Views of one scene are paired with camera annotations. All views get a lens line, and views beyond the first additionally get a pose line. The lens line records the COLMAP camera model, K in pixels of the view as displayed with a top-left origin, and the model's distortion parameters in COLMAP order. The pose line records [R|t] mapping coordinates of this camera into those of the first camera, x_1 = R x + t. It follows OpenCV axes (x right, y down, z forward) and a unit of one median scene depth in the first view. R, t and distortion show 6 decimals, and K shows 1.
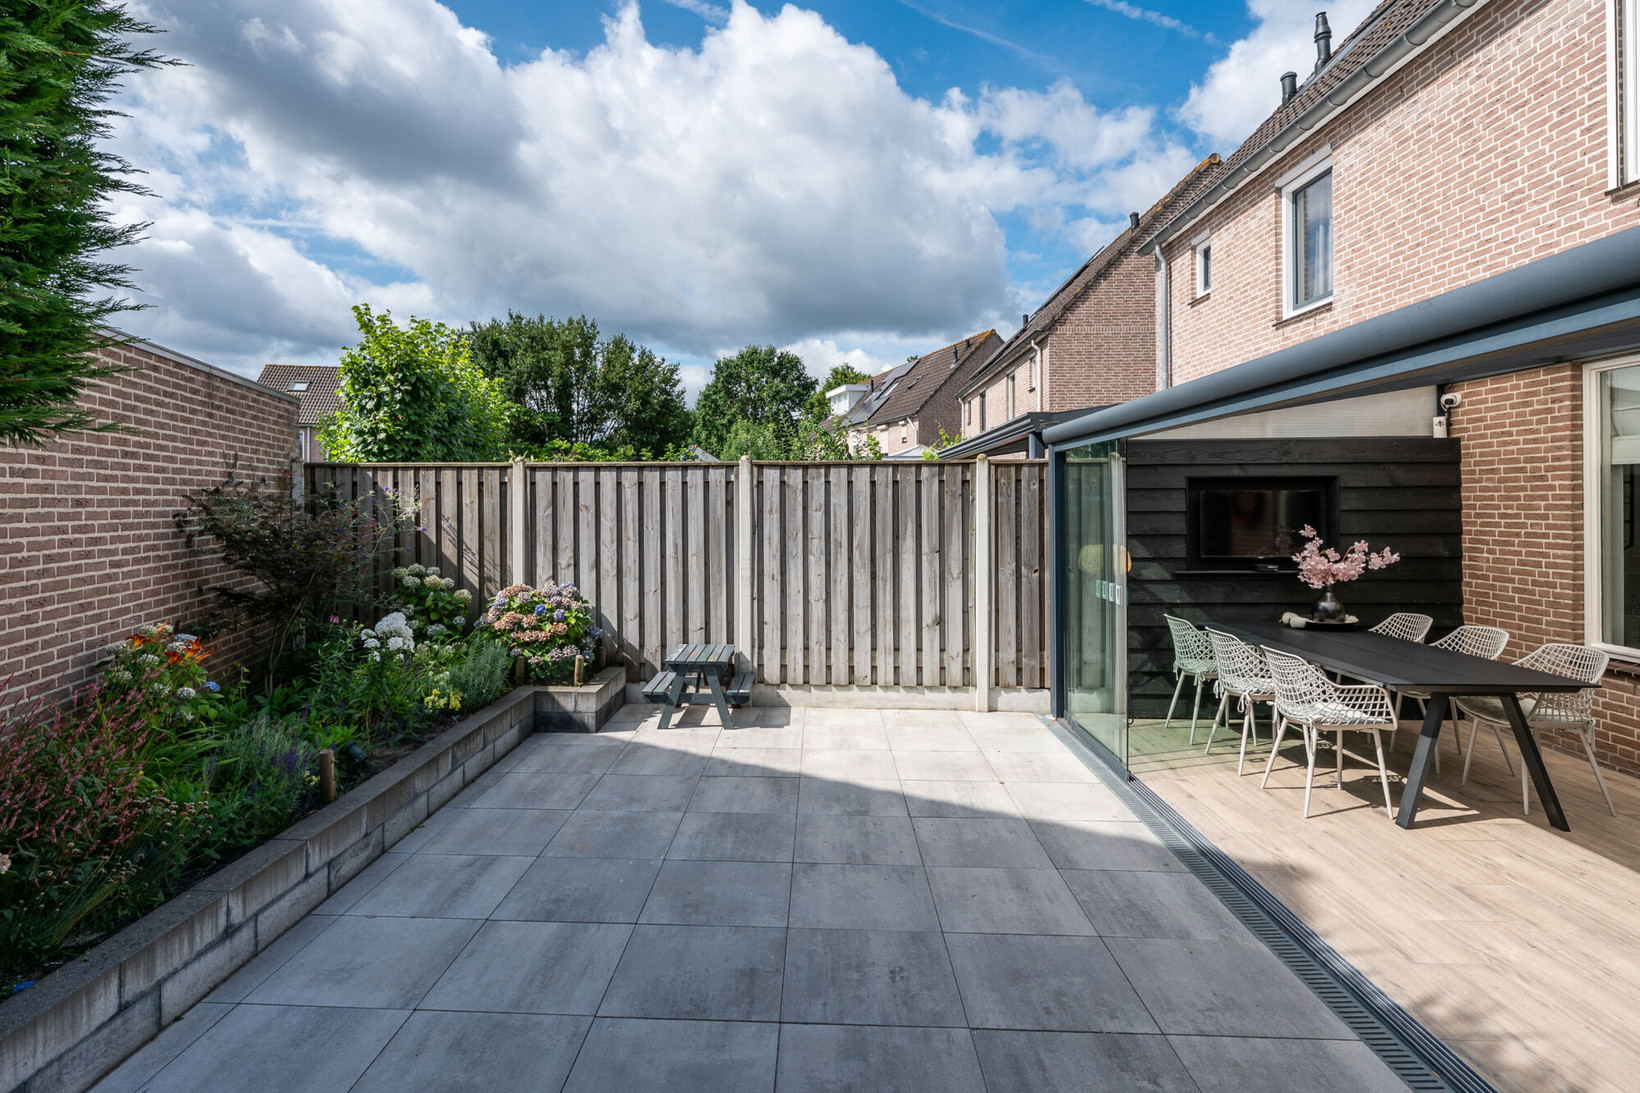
lens RADIAL K [[803.2, 0, 767.1], [0, 803.2, 540.7], [0, 0, 1]] dist [0.000486, 0.000977]
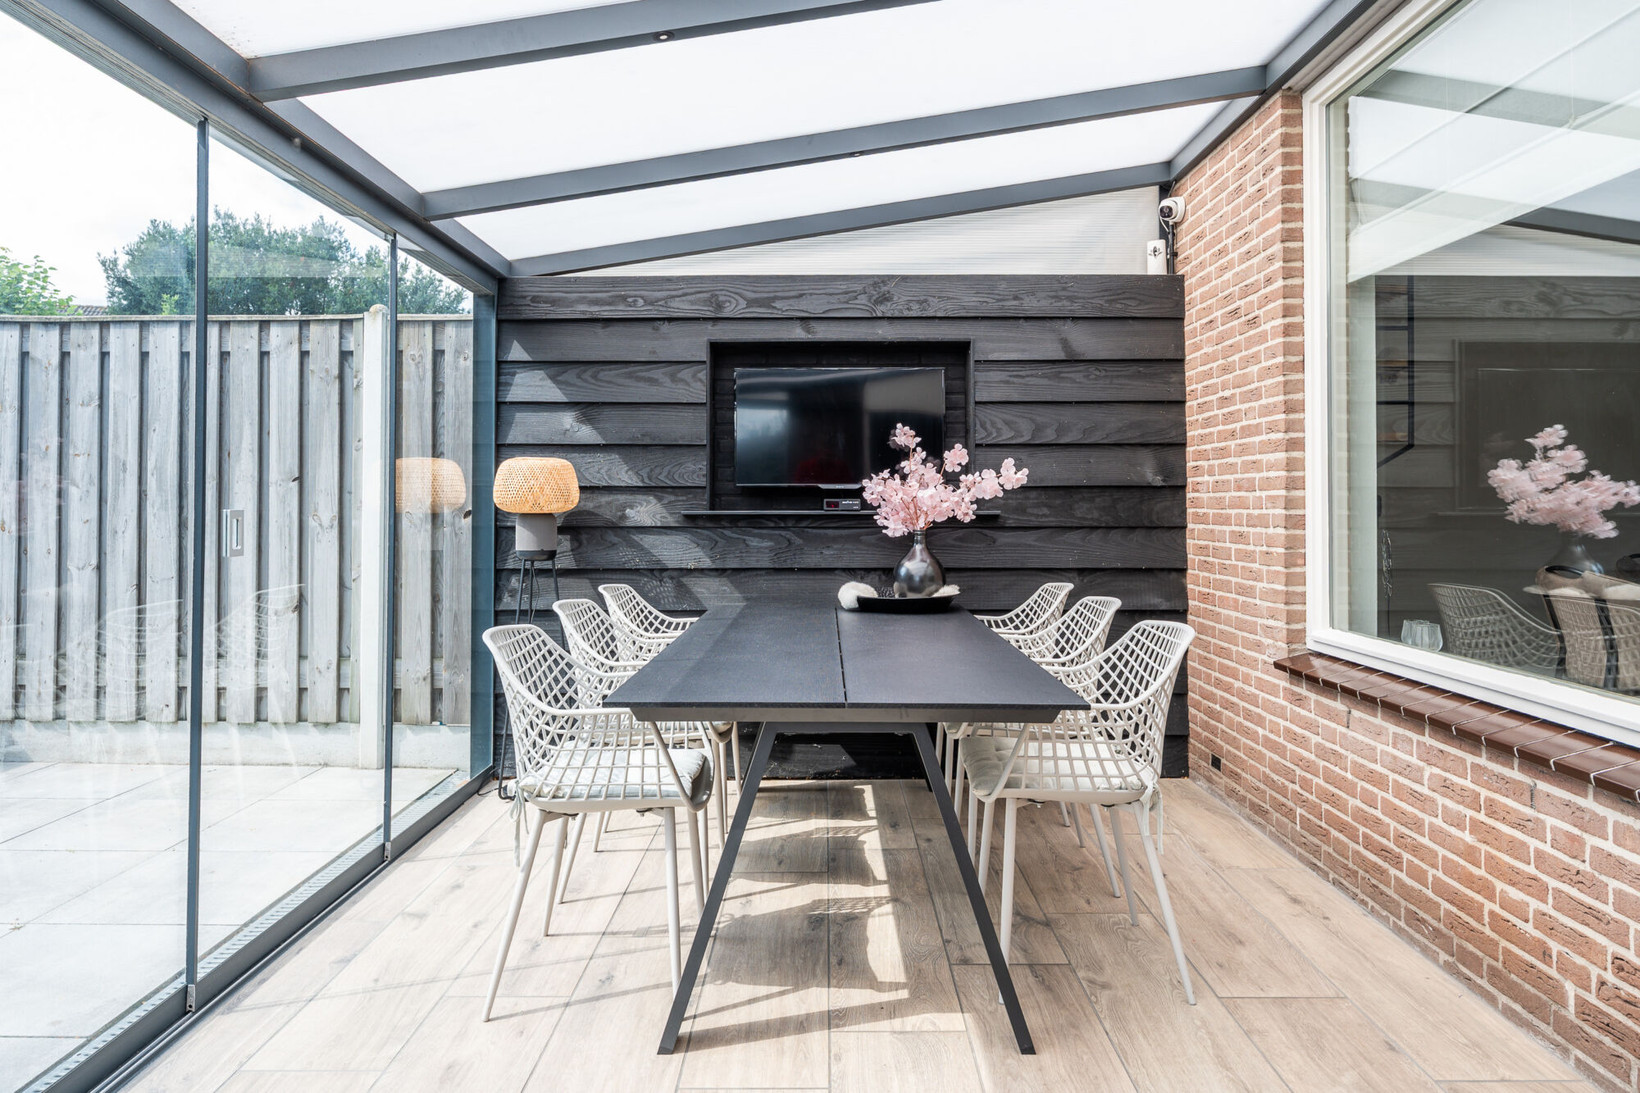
lens RADIAL K [[974.3, 0, 830.2], [0, 974.3, 540.1], [0, 0, 1]] dist [0.003953, 0.000147]
pose [[0.998942, 0.003271, 0.045873, 0.542708], [-0.002669, 0.999910, -0.013171, 0.062810], [-0.045912, 0.013035, 0.998860, 0.307936]]
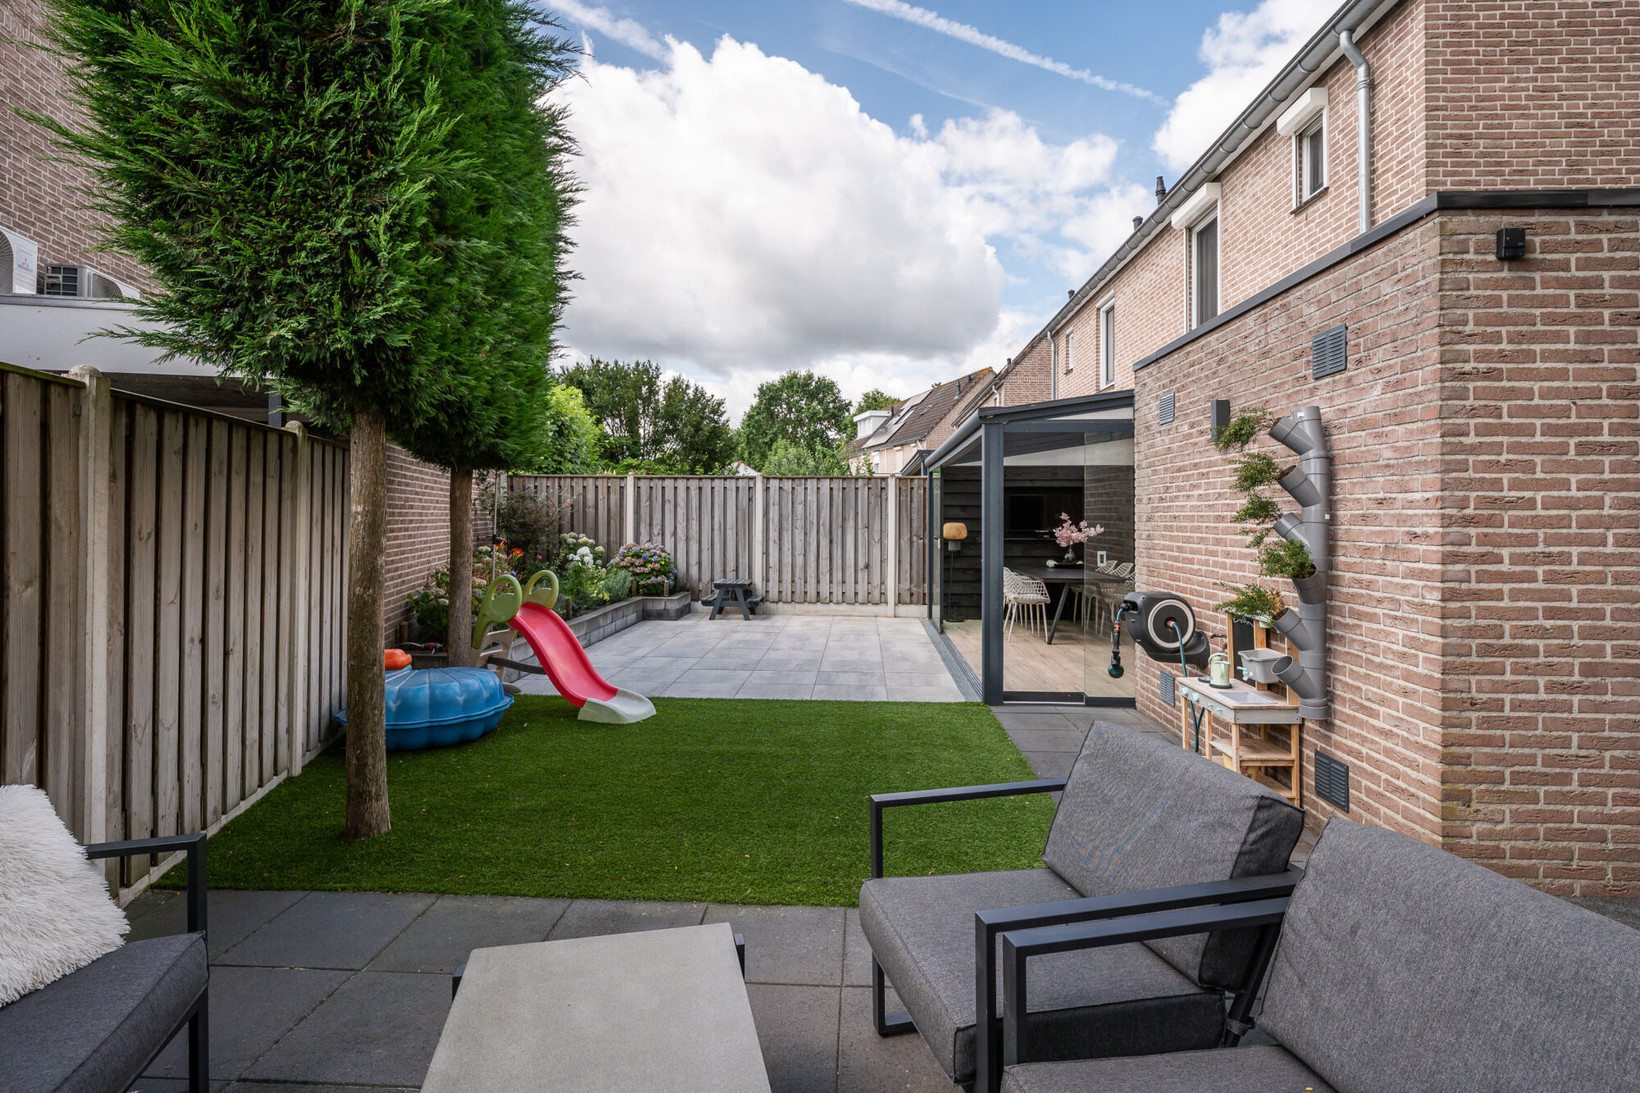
lens RADIAL K [[803.2, 0, 806.7], [0, 803.2, 551.4], [0, 0, 1]] dist [0.000486, 0.000977]
pose [[0.999927, 0.009727, -0.007166, 0.091386], [-0.009767, 0.999937, -0.005464, 0.076693], [0.007112, 0.005534, 0.999959, -0.768347]]
